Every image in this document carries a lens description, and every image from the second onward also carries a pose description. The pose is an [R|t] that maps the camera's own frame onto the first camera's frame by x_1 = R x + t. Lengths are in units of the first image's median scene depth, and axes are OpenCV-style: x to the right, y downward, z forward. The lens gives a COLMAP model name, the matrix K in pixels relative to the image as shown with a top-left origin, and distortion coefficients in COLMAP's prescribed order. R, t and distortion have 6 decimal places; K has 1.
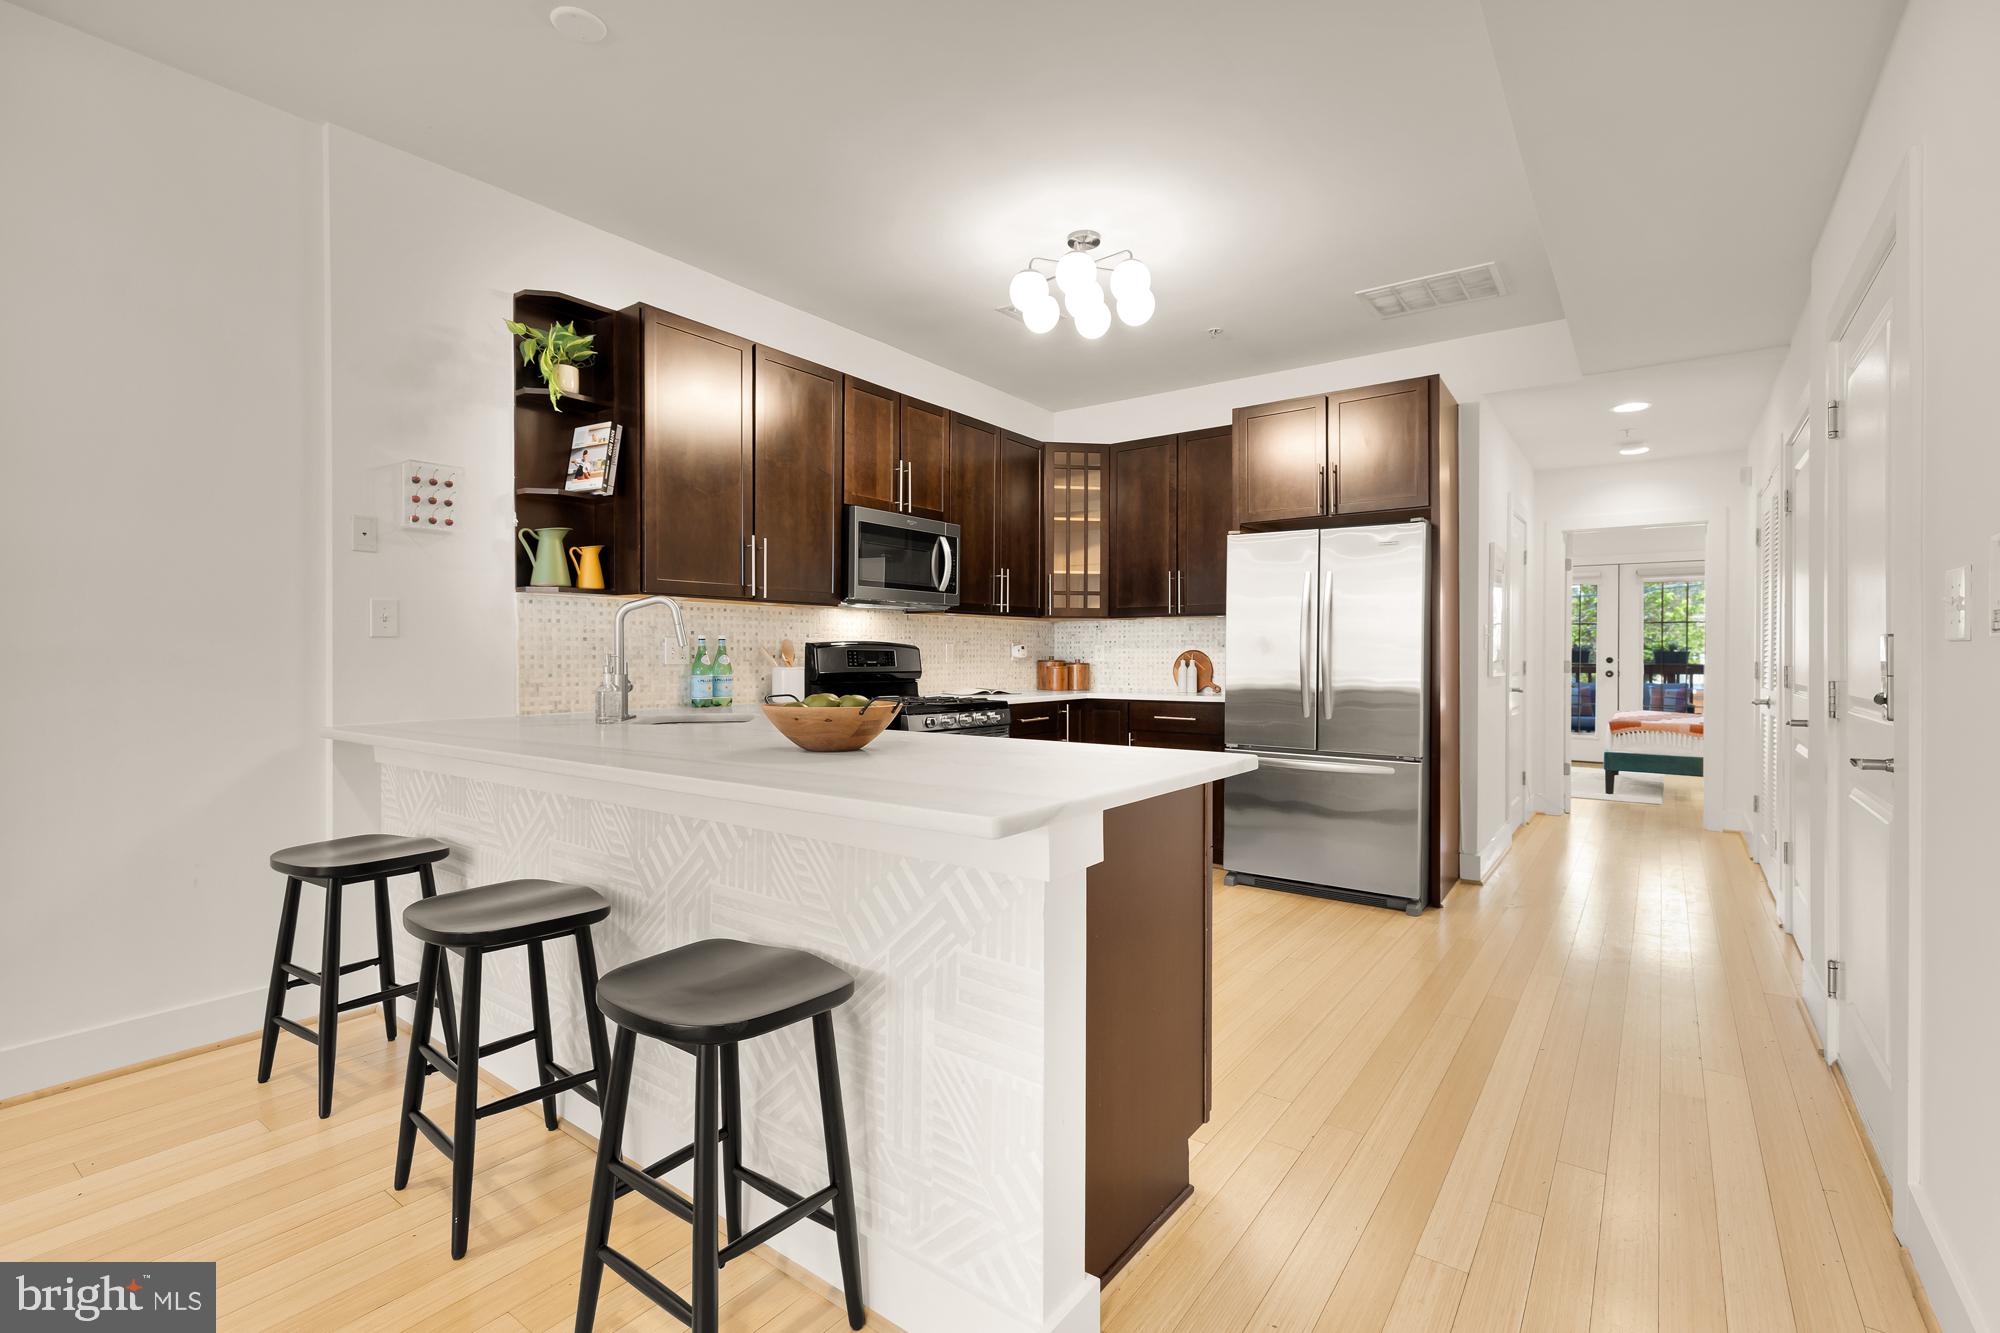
lens RADIAL K [[910.8, 0, 1004.9], [0, 910.8, 653.9], [0, 0, 1]] dist [0.001256, -0.000003]
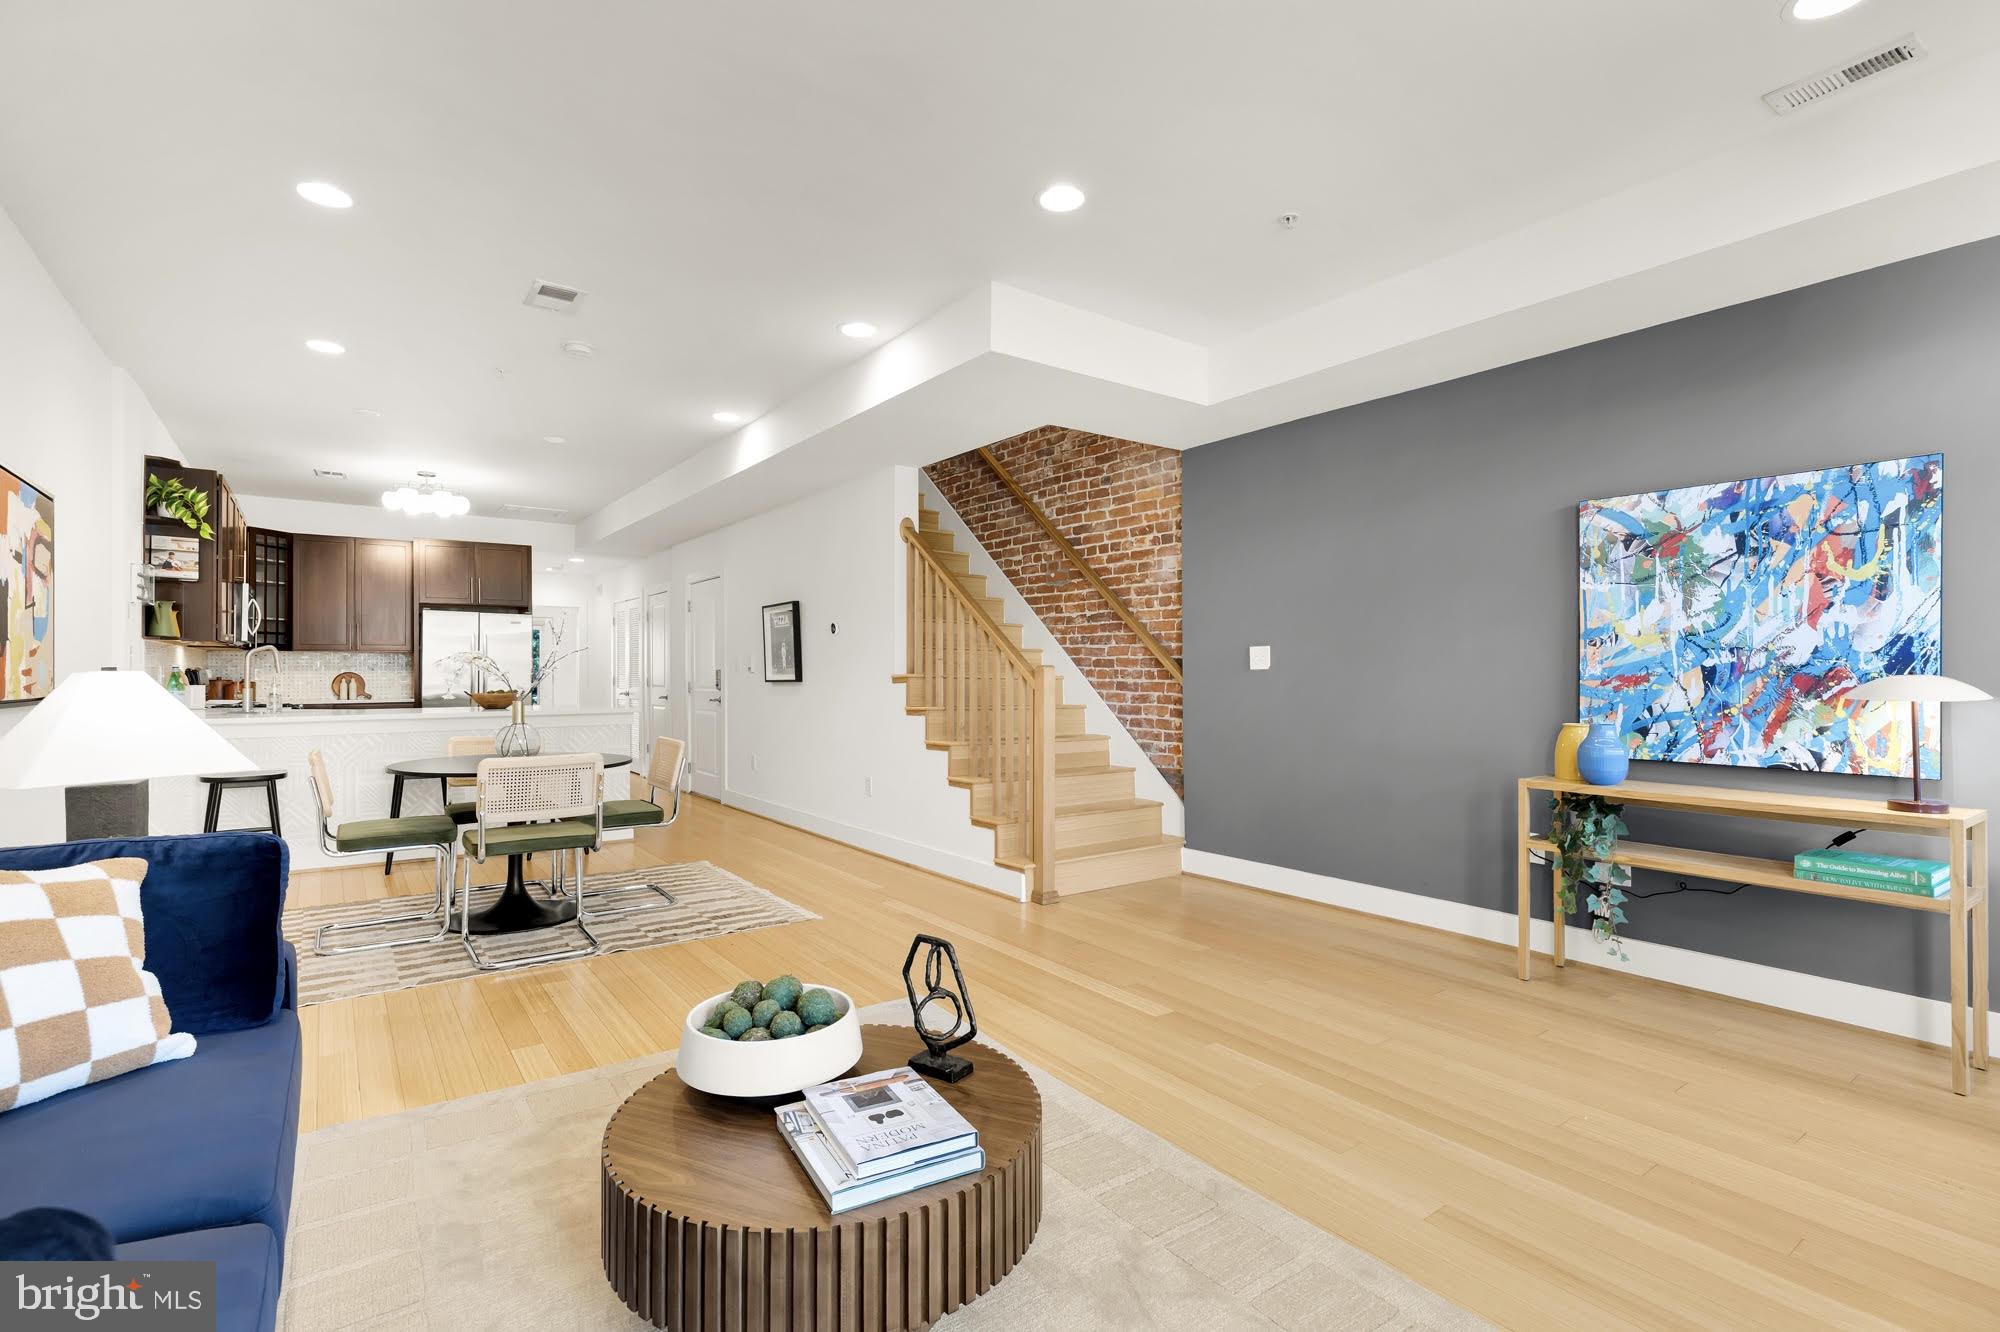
lens RADIAL K [[915.9, 0, 1005.6], [0, 915.9, 674.5], [0, 0, 1]] dist [-0.000157, -0.000761]
pose [[0.305901, -0.000211, 0.952063, -1.151902], [-0.002812, 0.999995, 0.001125, -0.006773], [-0.952059, -0.003021, 0.305899, -0.687227]]
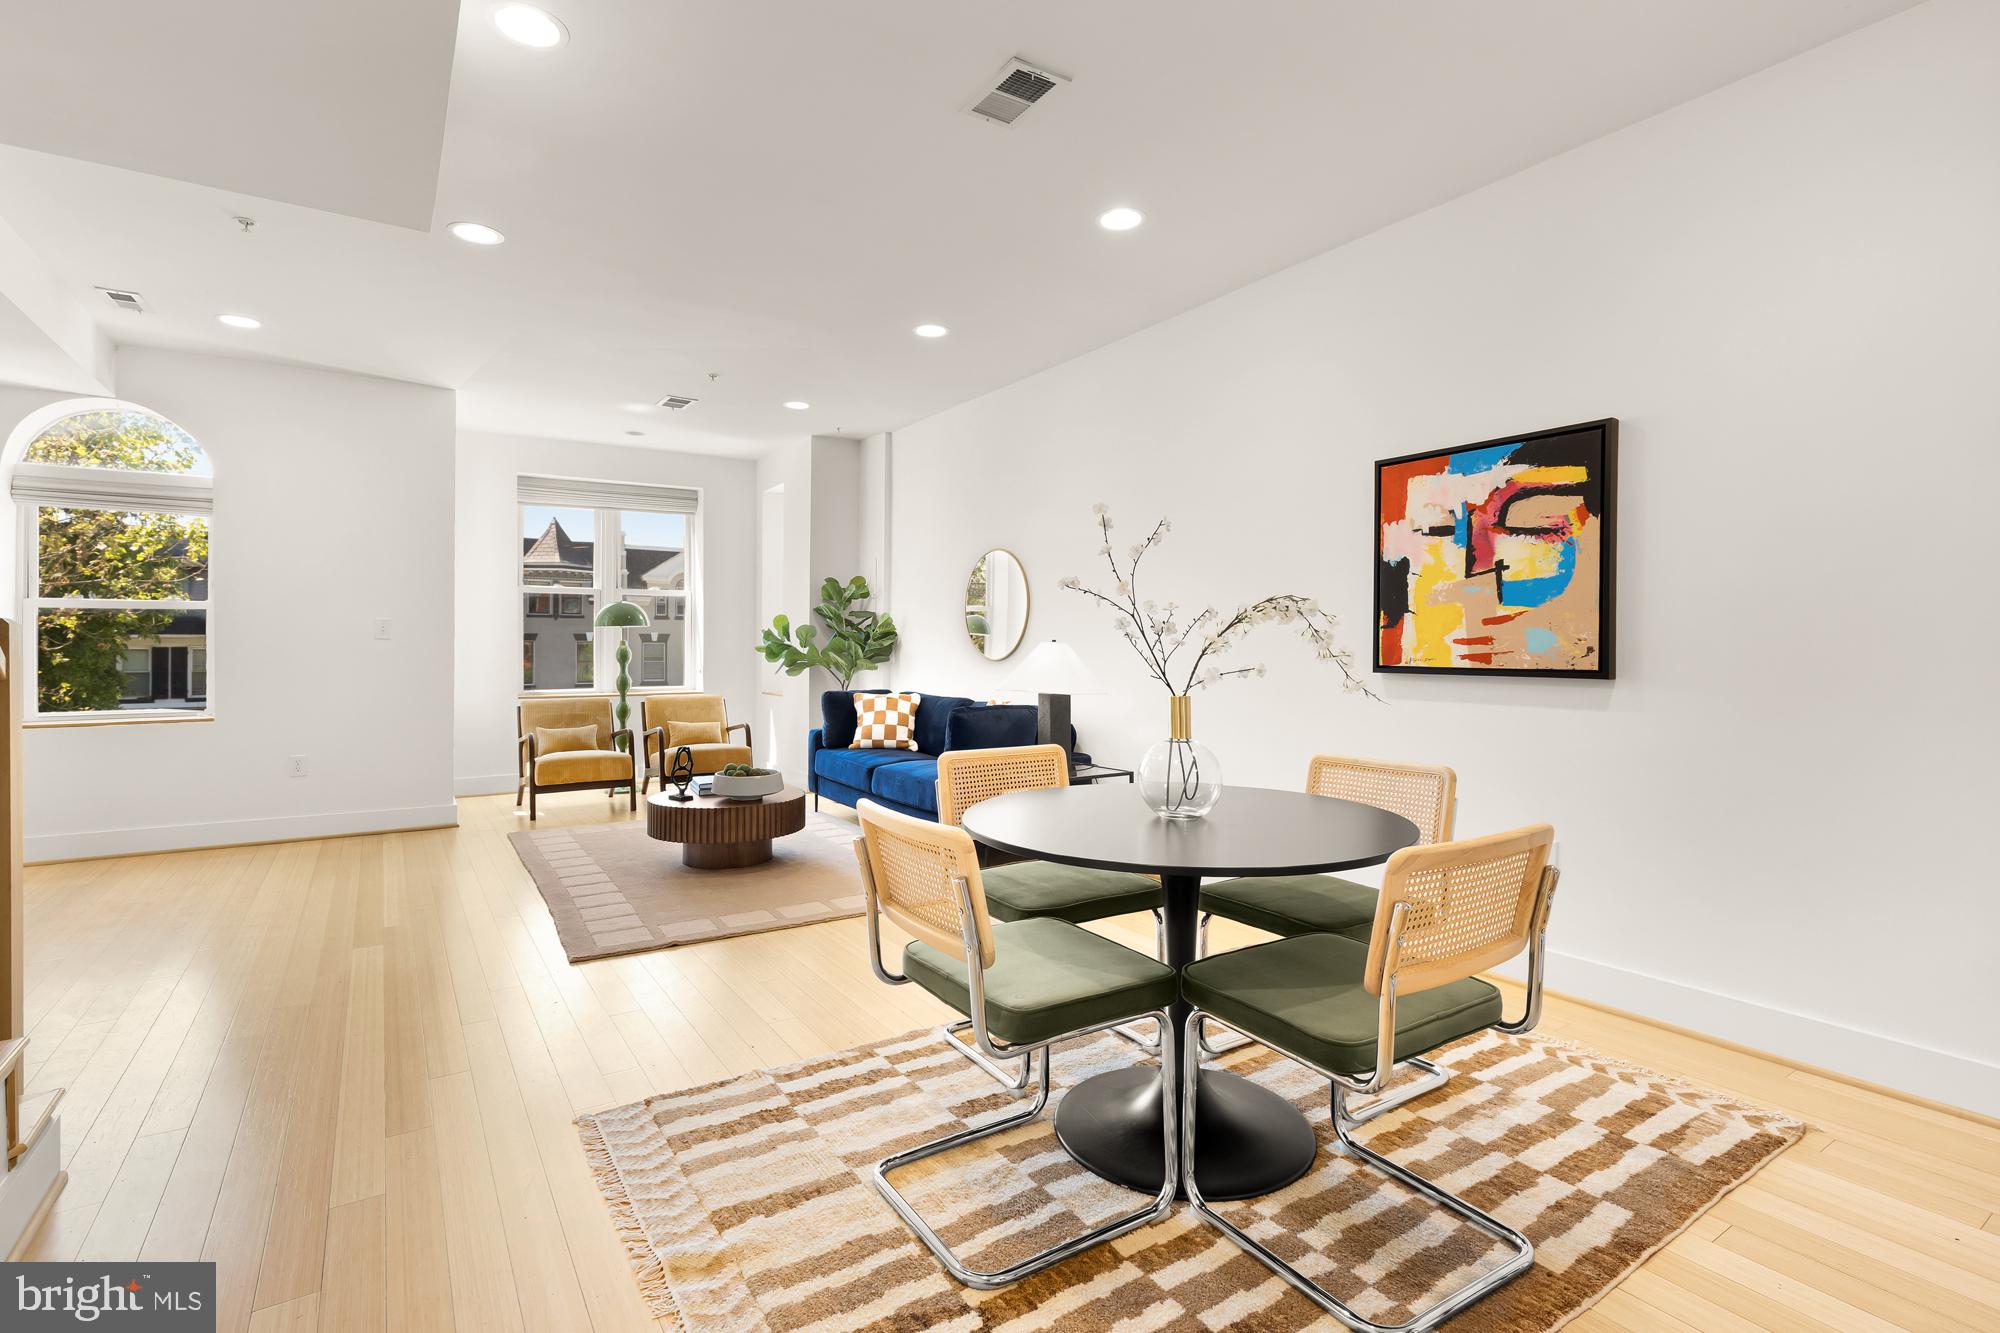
lens RADIAL K [[910.8, 0, 1004.9], [0, 910.8, 653.9], [0, 0, 1]] dist [0.001256, -0.000003]
pose [[-0.345729, 0.003601, -0.938327, 0.077383], [-0.004243, 0.999976, 0.005401, 0.000734], [0.938325, 0.005849, -0.345706, 0.169698]]
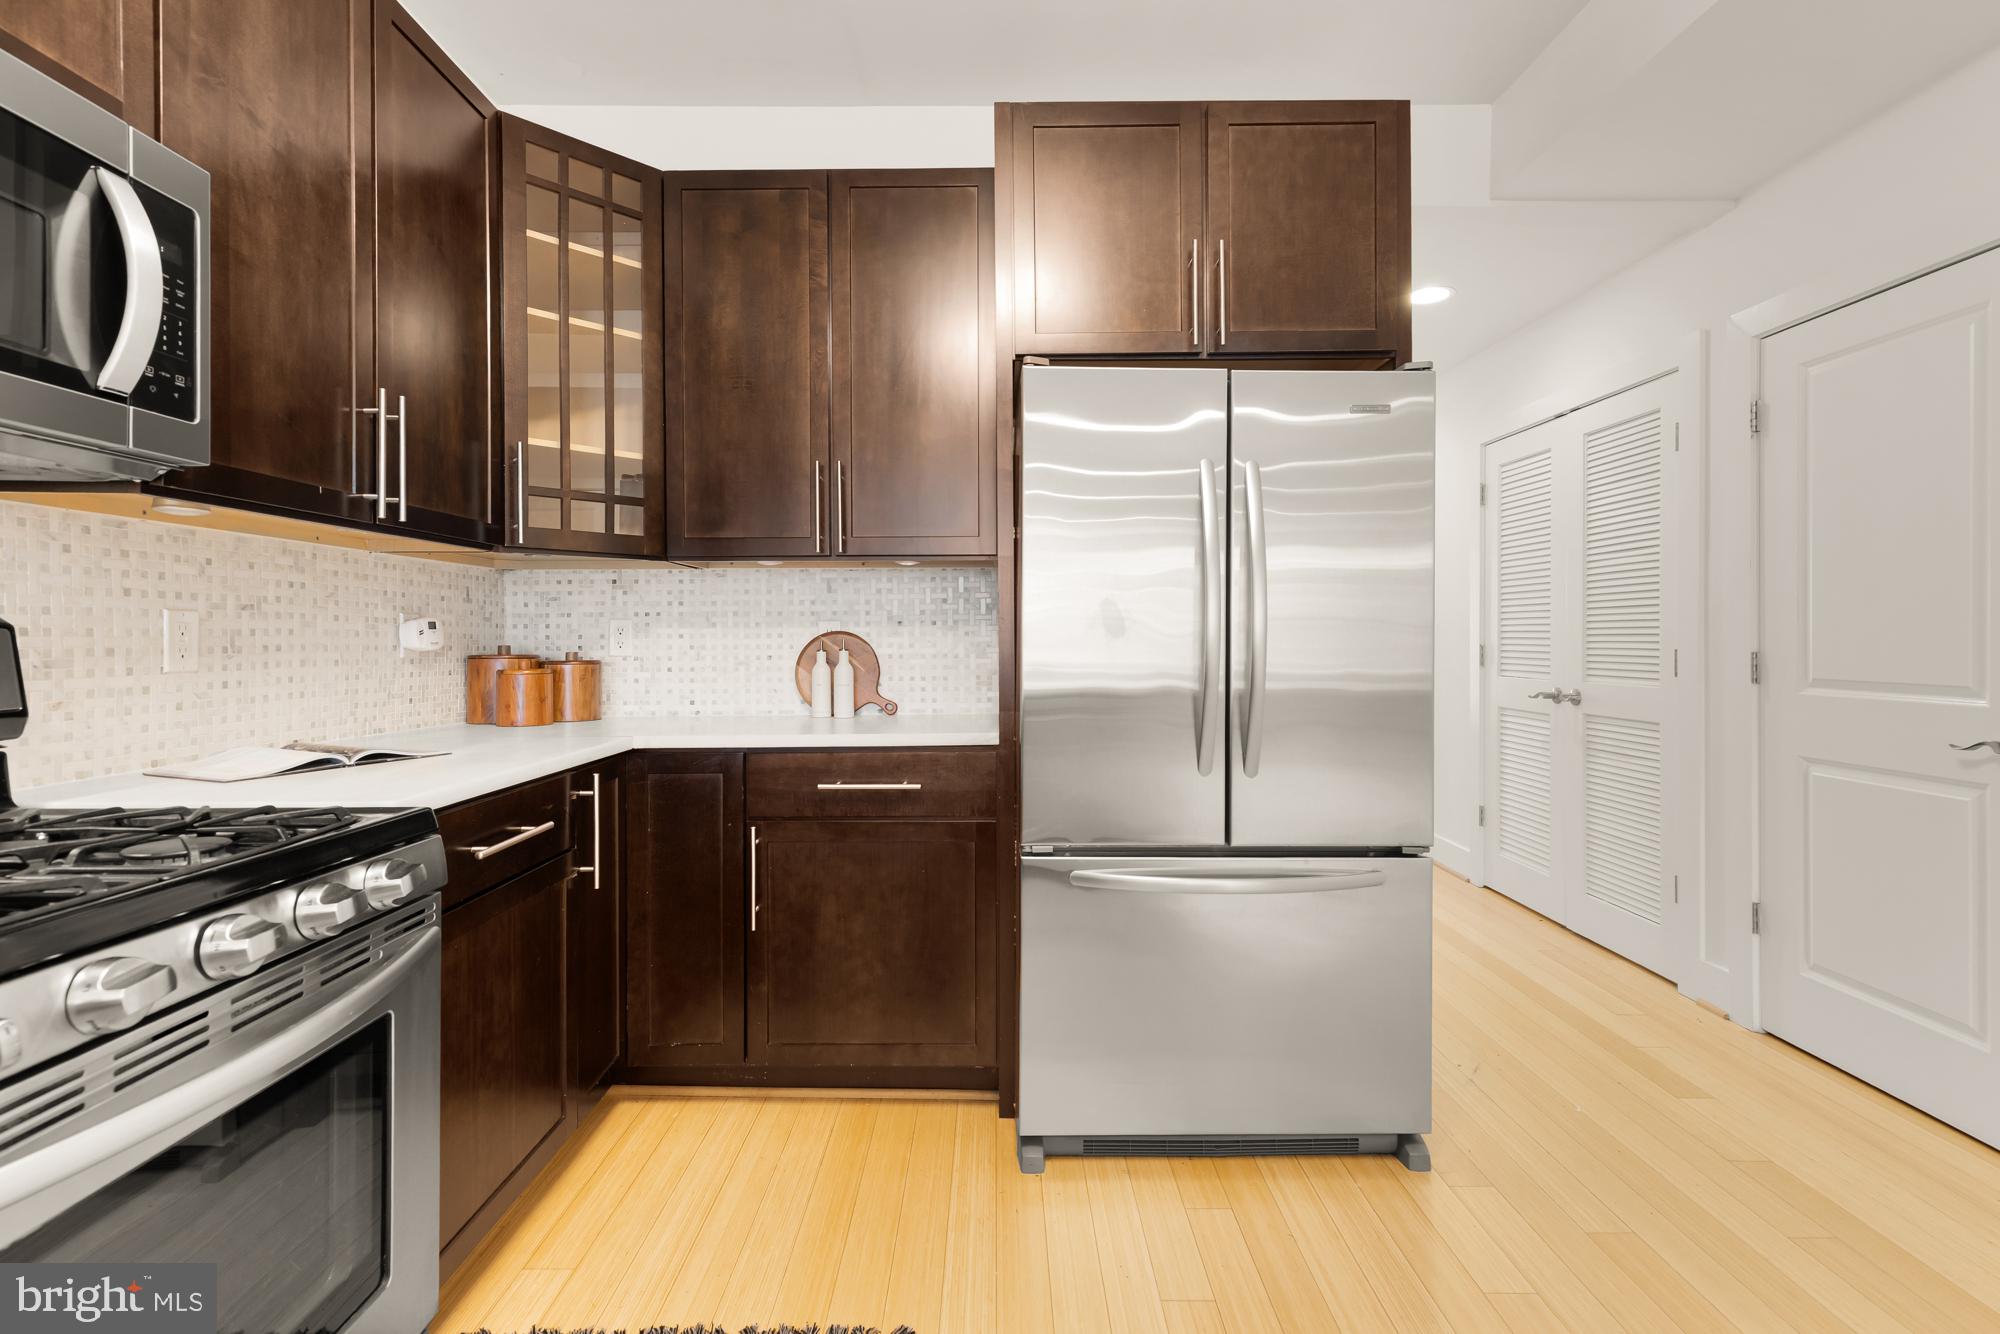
lens RADIAL K [[915.6, 0, 1003.1], [0, 915.6, 639.6], [0, 0, 1]] dist [0.000668, -0.000312]
pose [[0.805559, -0.006046, 0.592485, -0.021875], [0.004892, 0.999982, 0.003554, -0.001208], [-0.592496, 0.000036, 0.805573, 0.652913]]
